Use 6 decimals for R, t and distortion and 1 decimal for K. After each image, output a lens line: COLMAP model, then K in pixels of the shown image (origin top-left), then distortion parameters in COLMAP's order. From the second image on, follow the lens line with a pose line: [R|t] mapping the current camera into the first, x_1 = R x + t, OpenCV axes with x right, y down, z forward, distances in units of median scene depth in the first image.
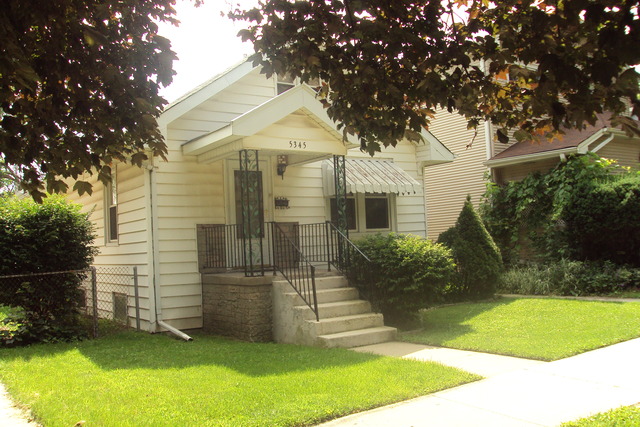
lens RADIAL K [[623.7, 0, 320.0], [0, 623.7, 213.5], [0, 0, 1]] dist [-0.088676, 0.003173]
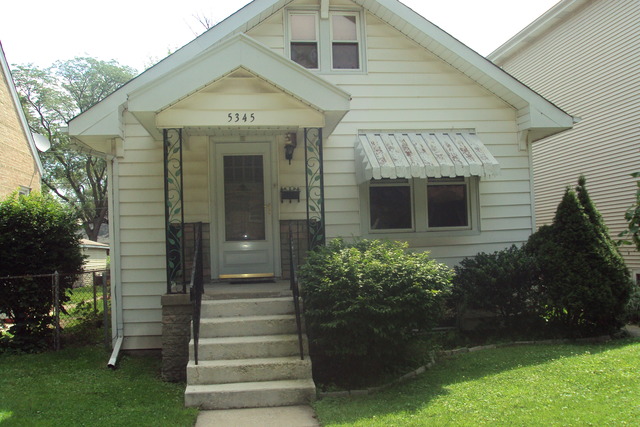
lens RADIAL K [[623.7, 0, 320.0], [0, 623.7, 213.5], [0, 0, 1]] dist [-0.088676, 0.003173]
pose [[0.889671, -0.005973, -0.456562, 0.334428], [0.014867, 0.999763, 0.015891, -0.005687], [0.456359, -0.020926, 0.889549, 0.331992]]
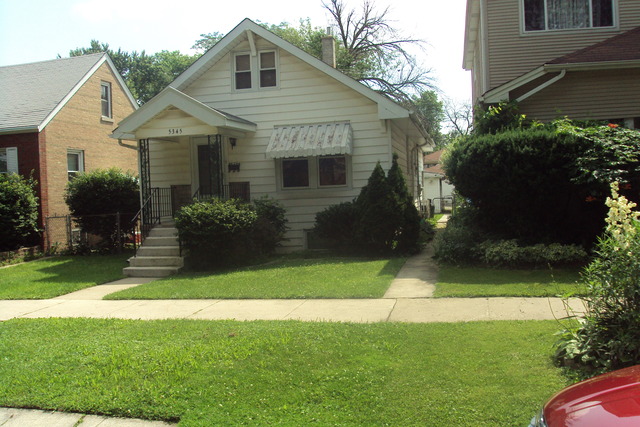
lens RADIAL K [[623.7, 0, 320.0], [0, 623.7, 213.5], [0, 0, 1]] dist [-0.088676, 0.003173]
pose [[0.675172, 0.049651, -0.735988, 1.047189], [0.044915, 0.993114, 0.108200, -0.055245], [0.736292, -0.106111, 0.668292, 0.257641]]
